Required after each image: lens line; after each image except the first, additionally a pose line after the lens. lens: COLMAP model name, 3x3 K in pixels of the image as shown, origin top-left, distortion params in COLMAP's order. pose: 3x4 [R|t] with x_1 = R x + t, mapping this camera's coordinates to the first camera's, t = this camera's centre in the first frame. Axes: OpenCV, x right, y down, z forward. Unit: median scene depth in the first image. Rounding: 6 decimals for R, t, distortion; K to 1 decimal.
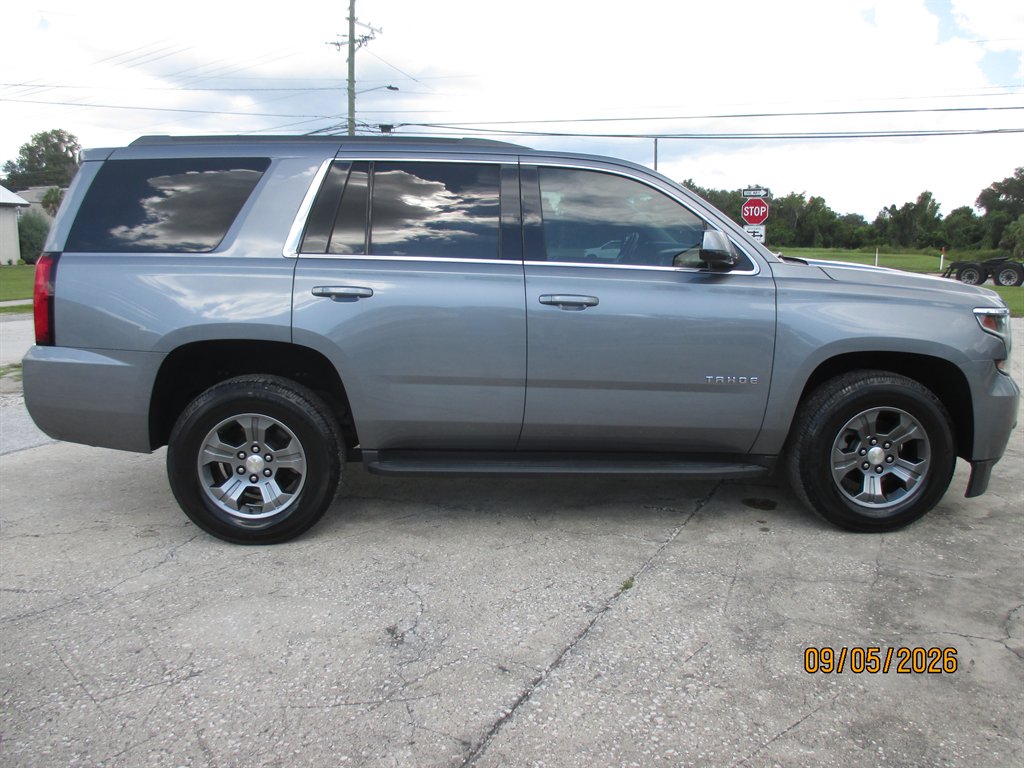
lens RADIAL K [[867.1, 0, 527.5], [0, 867.1, 383.0], [0, 0, 1]] dist [-0.028416, -0.005953]
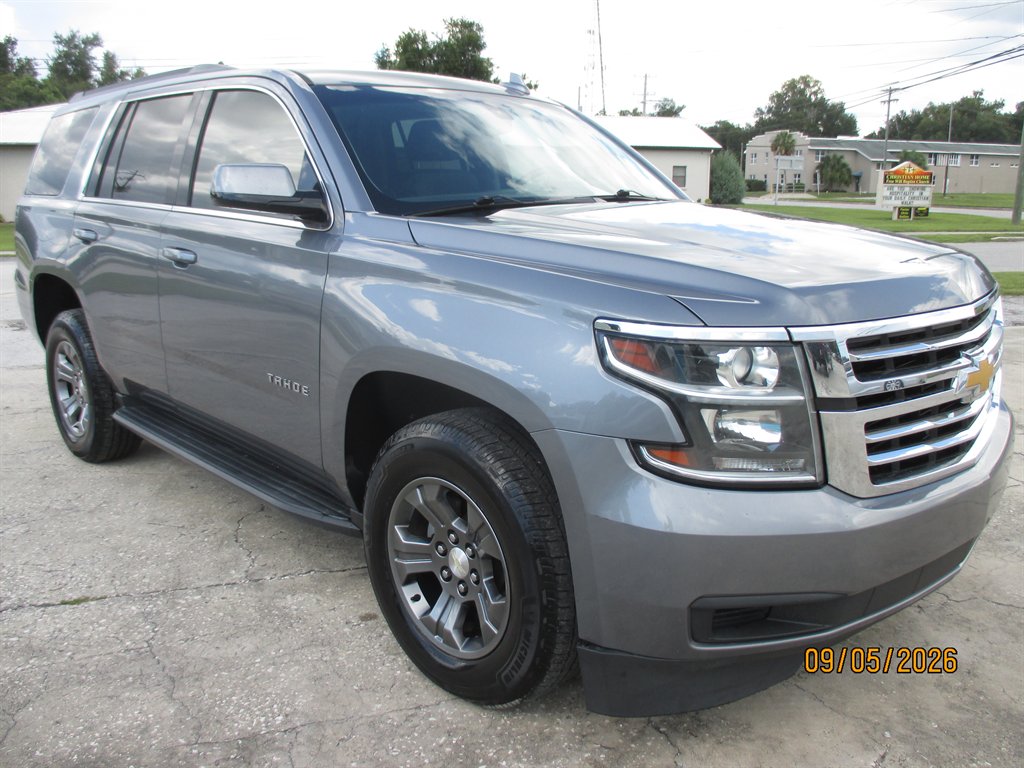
lens RADIAL K [[865.2, 0, 525.3], [0, 865.2, 384.0], [0, 0, 1]] dist [-0.041778, 0.022023]
pose [[0.686242, 0.163253, -0.708816, 1.005710], [-0.115621, 0.986580, 0.115289, -0.126400], [0.718125, 0.002838, 0.695908, 0.788556]]
